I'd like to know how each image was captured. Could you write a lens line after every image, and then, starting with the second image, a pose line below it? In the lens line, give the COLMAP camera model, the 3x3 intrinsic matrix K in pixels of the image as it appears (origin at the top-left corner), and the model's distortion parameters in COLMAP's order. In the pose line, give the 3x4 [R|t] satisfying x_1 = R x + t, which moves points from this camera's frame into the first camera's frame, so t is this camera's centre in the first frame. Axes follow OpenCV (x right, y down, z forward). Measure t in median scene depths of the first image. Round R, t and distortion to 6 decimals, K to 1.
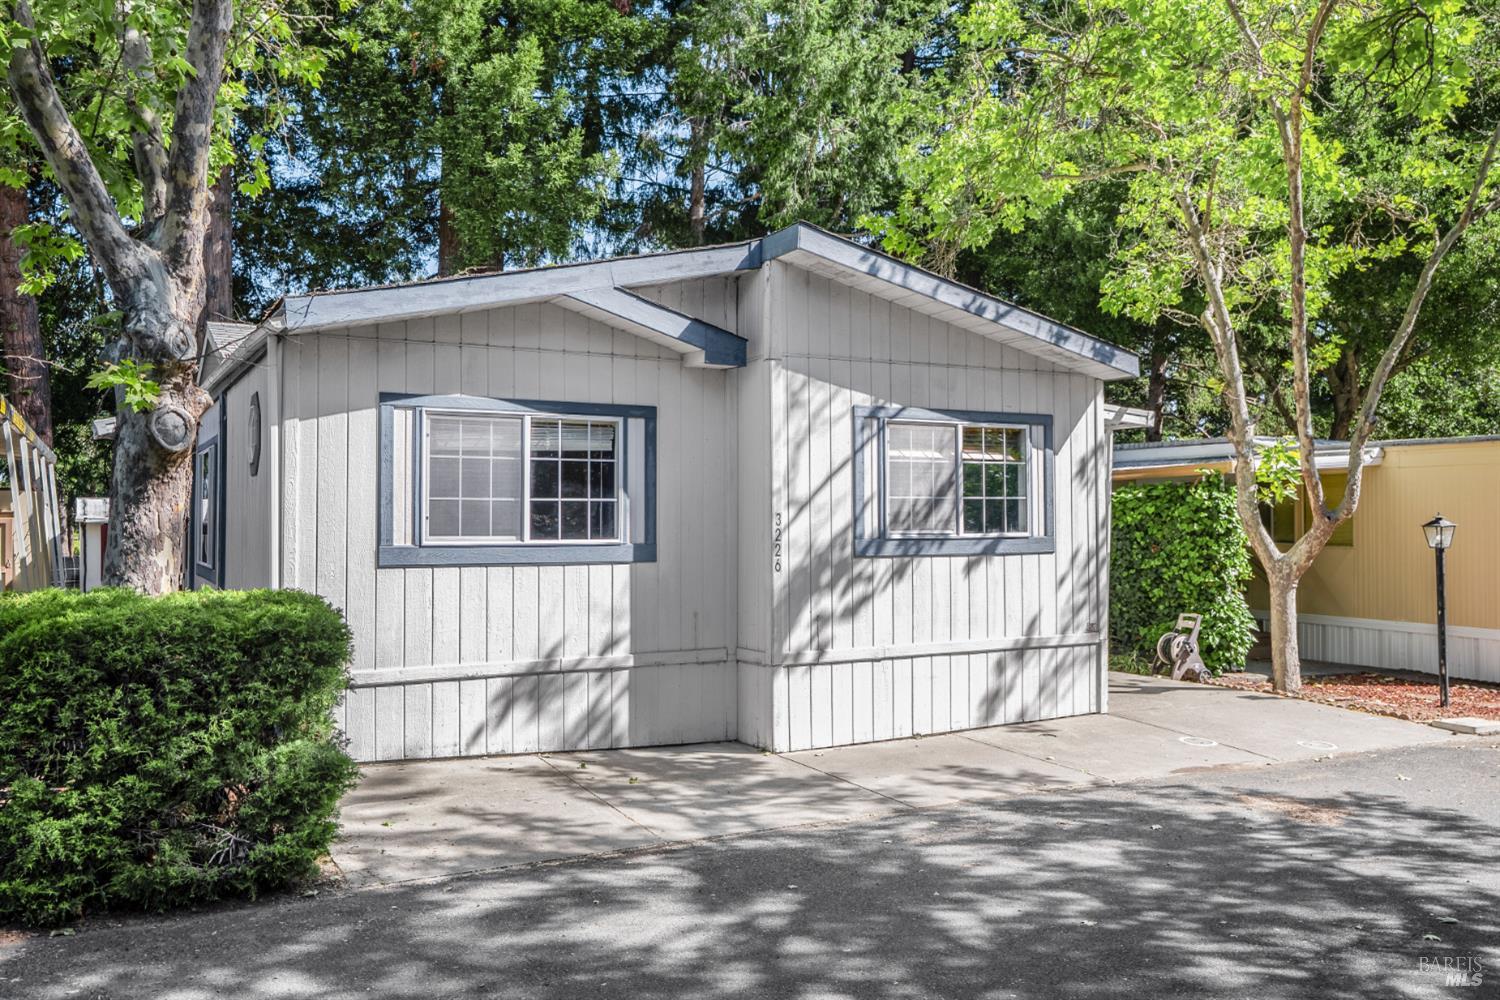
lens RADIAL K [[980.6, 0, 674.7], [0, 980.6, 508.4], [0, 0, 1]] dist [0.022596, -0.003961]
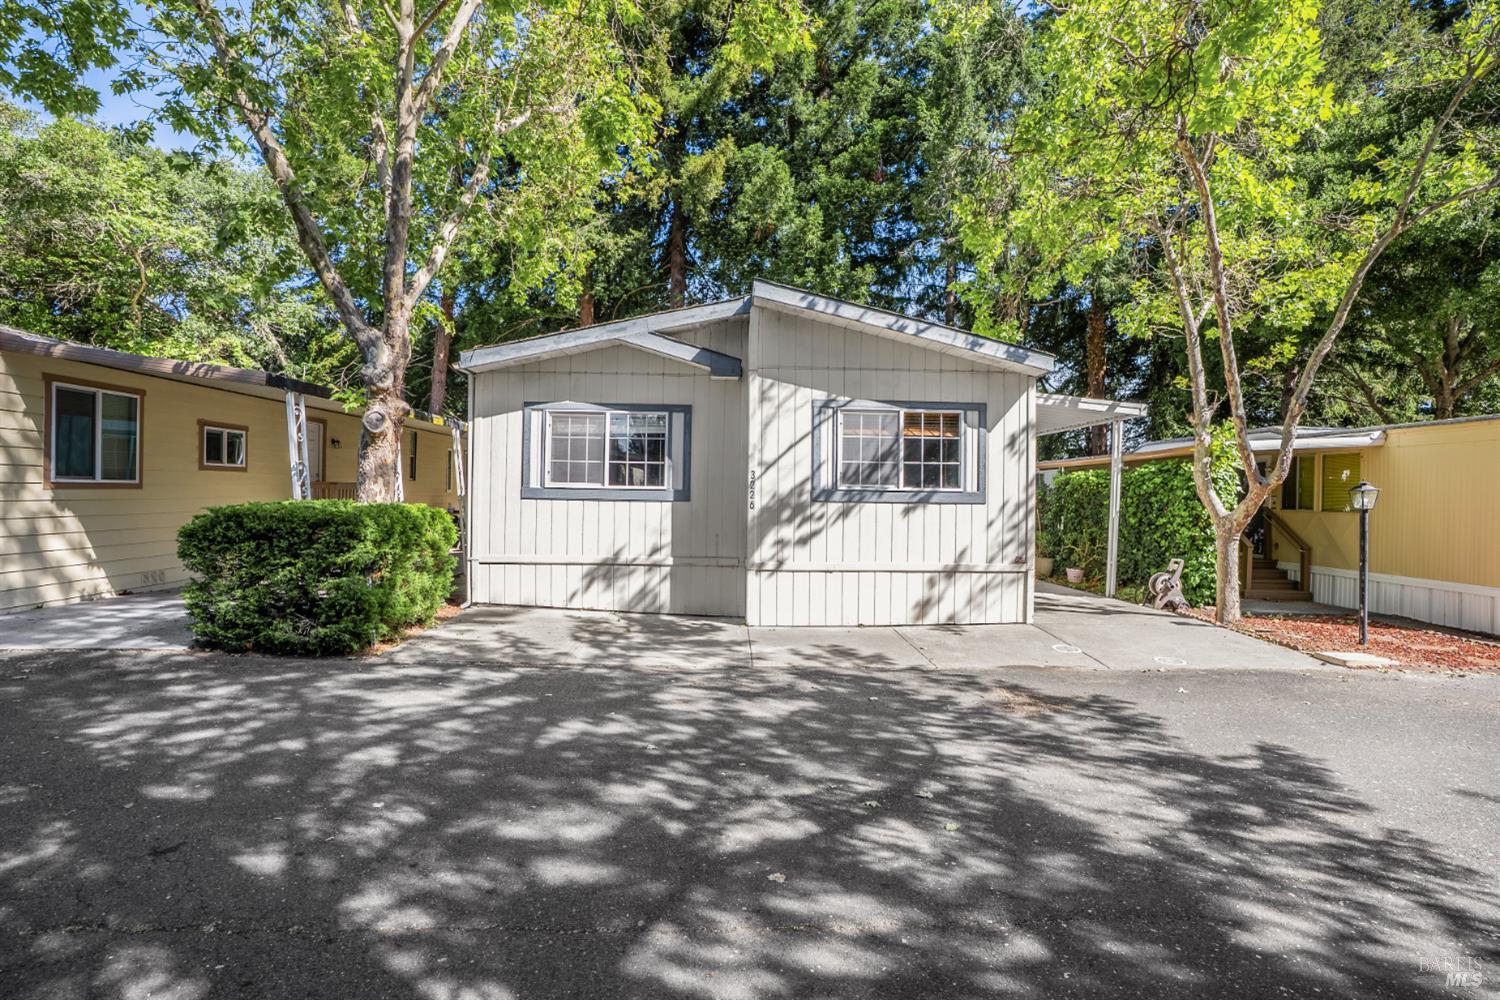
lens RADIAL K [[571.3, 0, 750.0], [0, 571.3, 500.0], [0, 0, 1]] dist [-0.031441, 0.000174]
pose [[0.930131, 0.020133, -0.366675, 0.409247], [-0.012658, 0.999660, 0.022778, 0.028702], [0.367009, -0.016545, 0.930070, 0.157906]]
